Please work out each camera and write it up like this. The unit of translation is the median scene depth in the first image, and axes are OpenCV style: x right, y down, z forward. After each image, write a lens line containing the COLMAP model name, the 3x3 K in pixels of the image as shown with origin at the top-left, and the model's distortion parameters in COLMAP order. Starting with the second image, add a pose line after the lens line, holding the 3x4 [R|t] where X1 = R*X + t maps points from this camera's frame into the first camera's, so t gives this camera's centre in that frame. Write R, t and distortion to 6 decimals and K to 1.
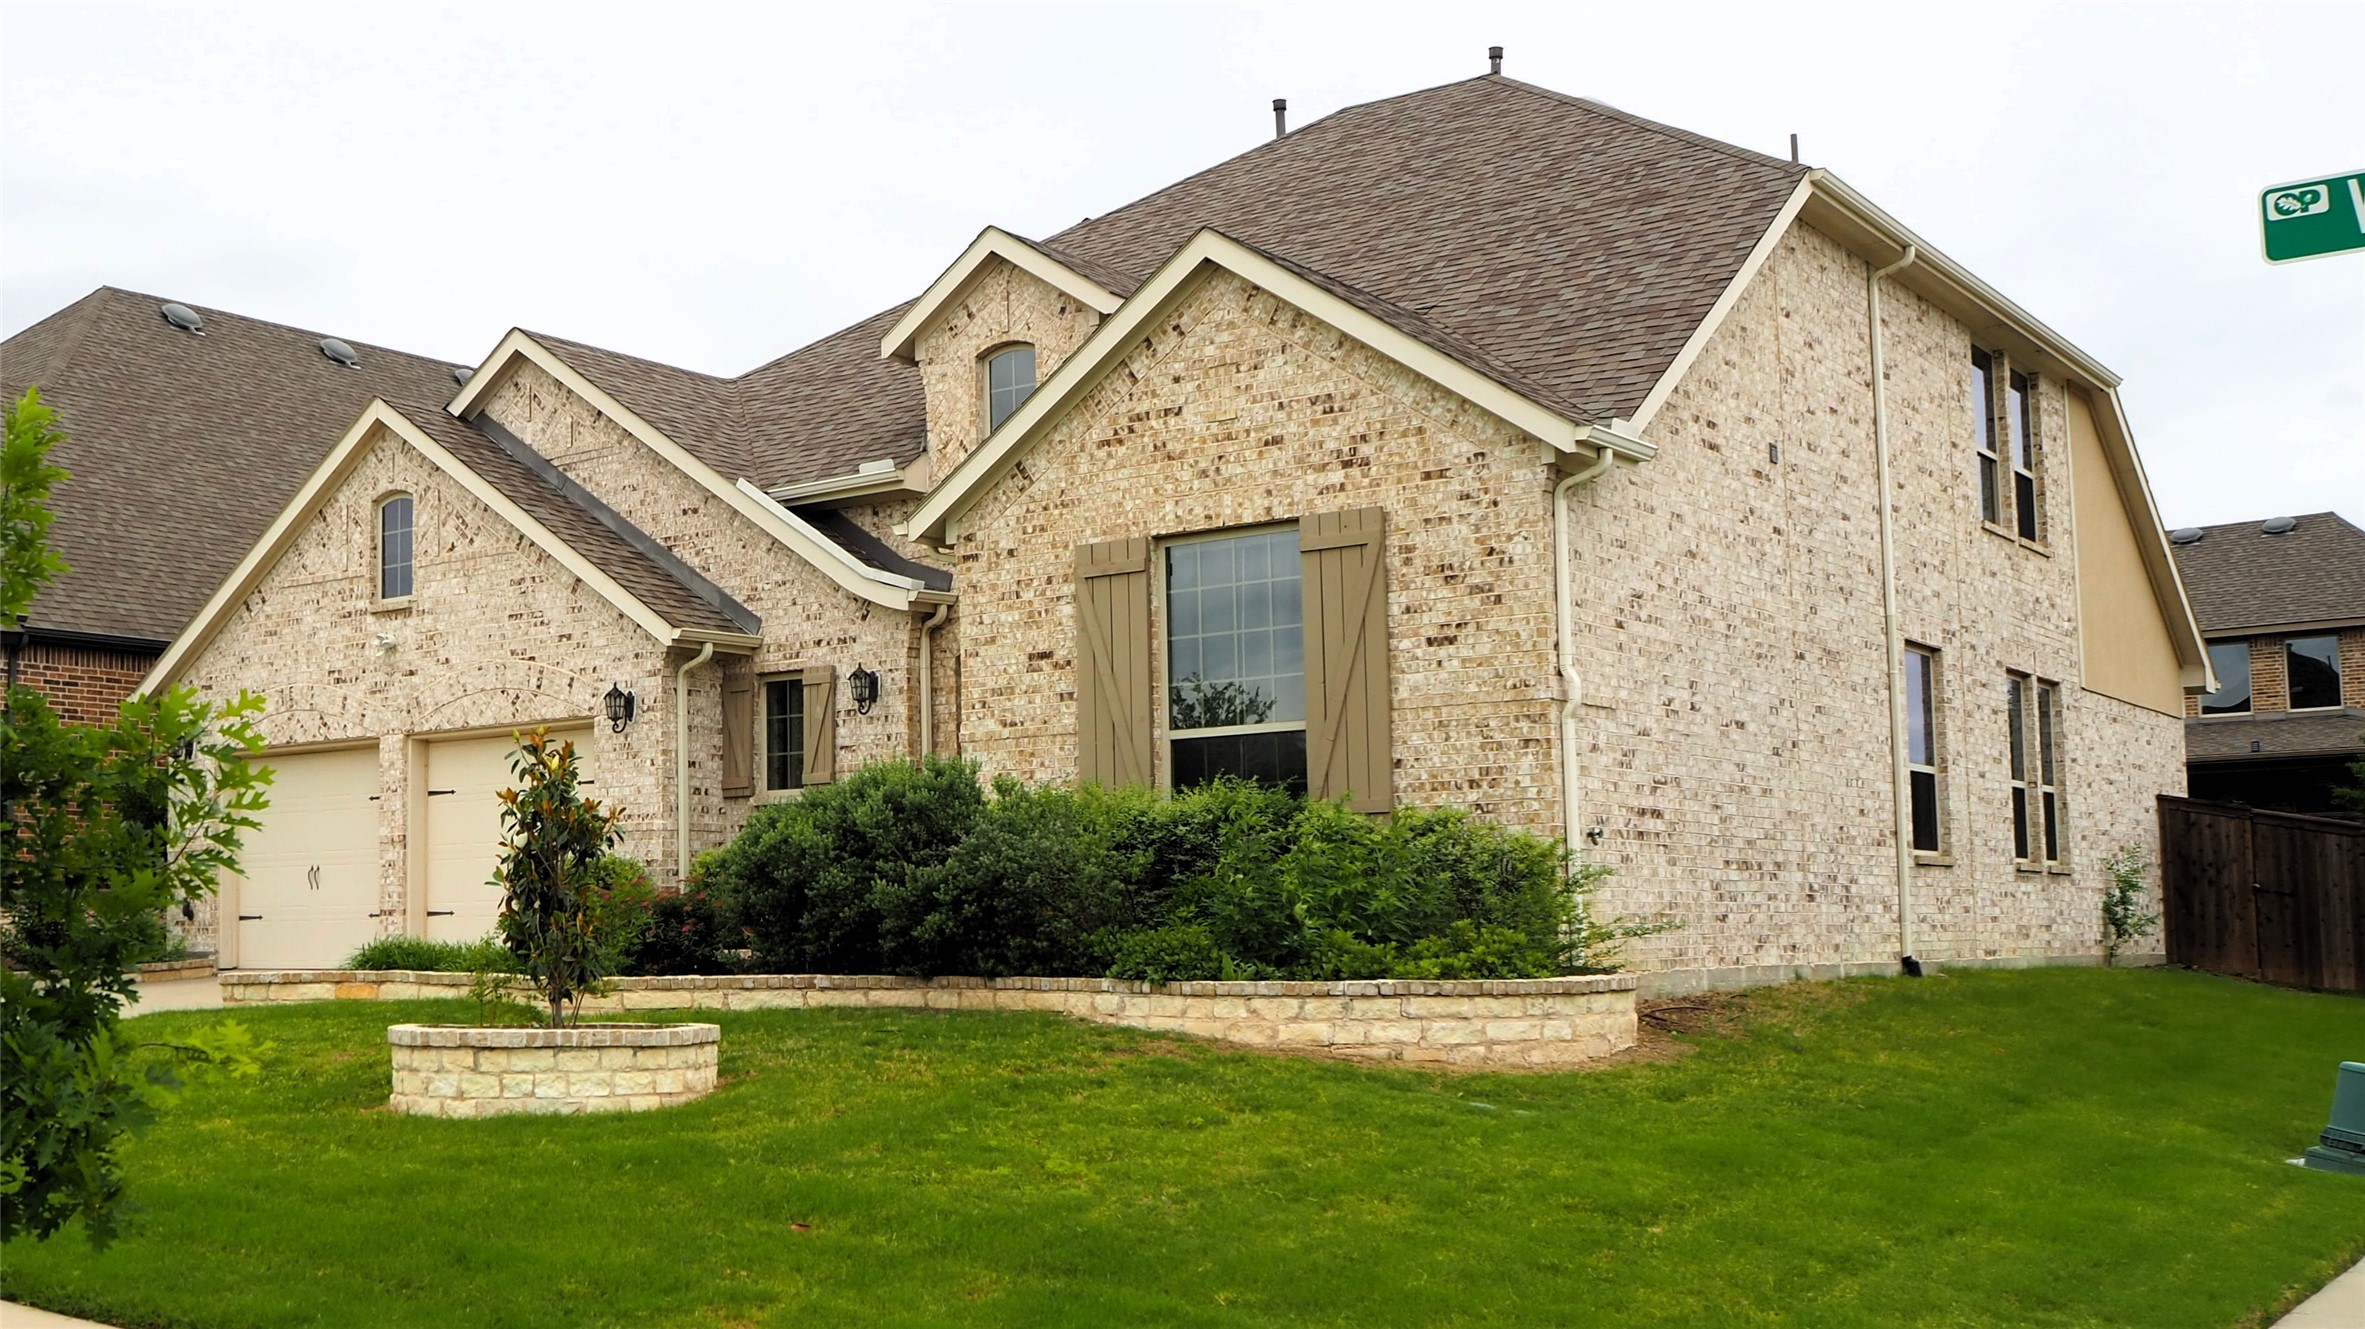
lens RADIAL K [[2516.1, 0, 911.5], [0, 2516.1, 742.1], [0, 0, 1]] dist [-0.053322, 0.000000]
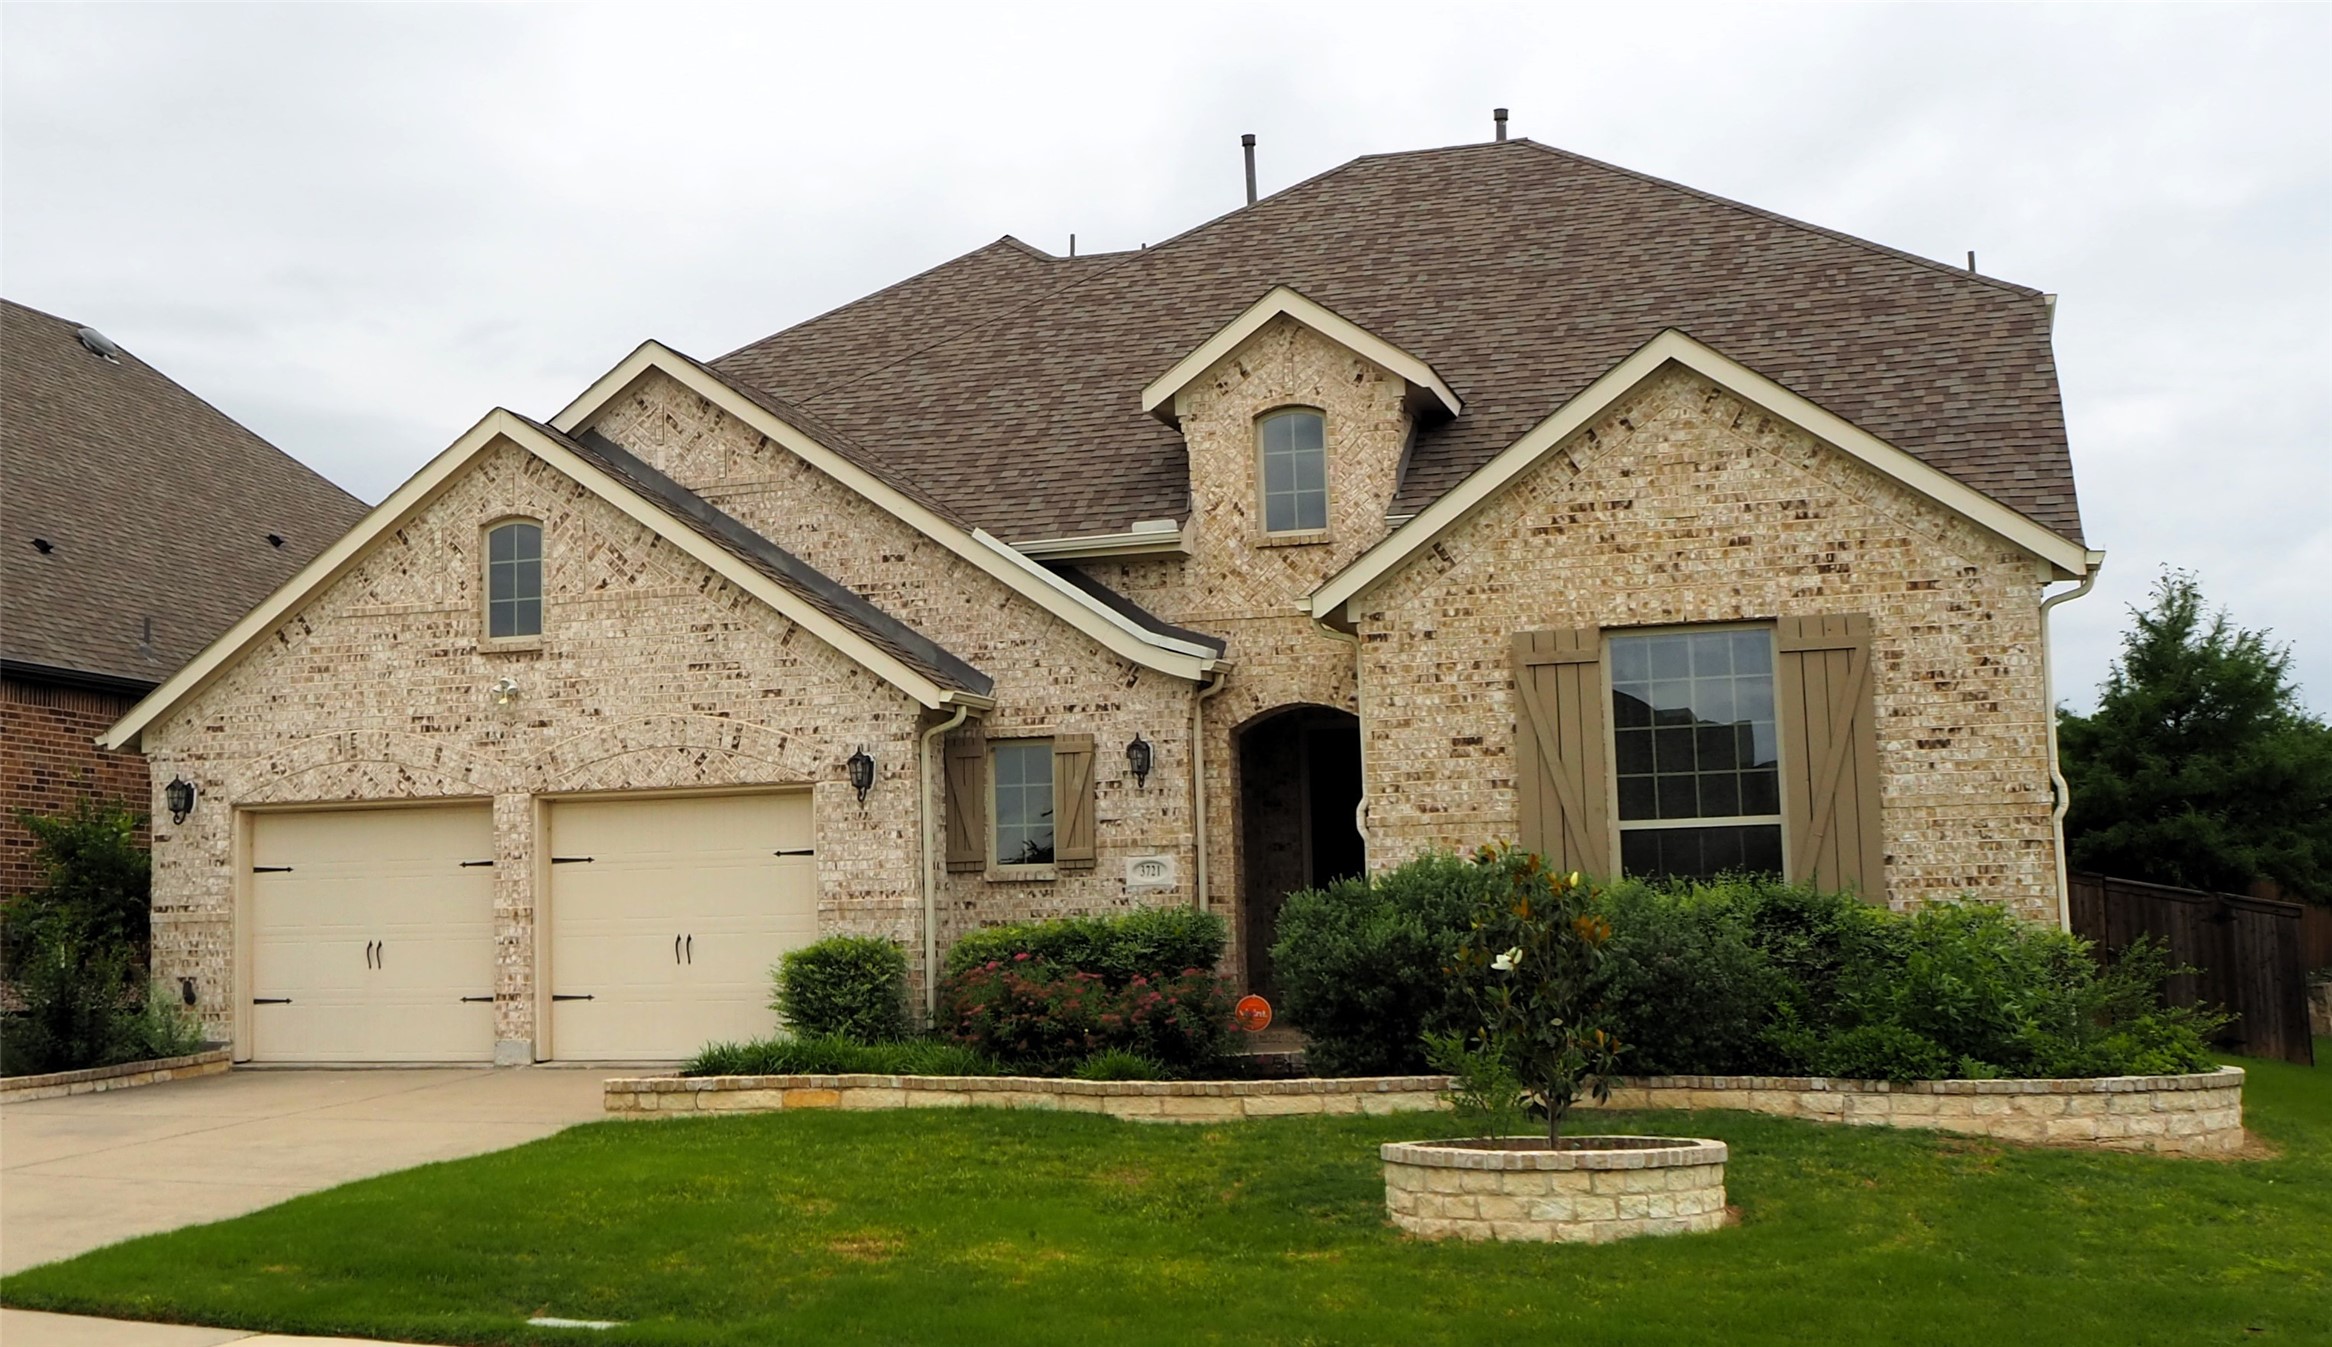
lens RADIAL K [[2896.0, 0, 930.3], [0, 2896.0, 606.0], [0, 0, 1]] dist [-0.048148, 0.000000]
pose [[0.947042, 0.034505, 0.319250, -0.522480], [-0.019123, 0.998506, -0.051192, -0.025646], [-0.320539, 0.042376, 0.946287, -0.009323]]
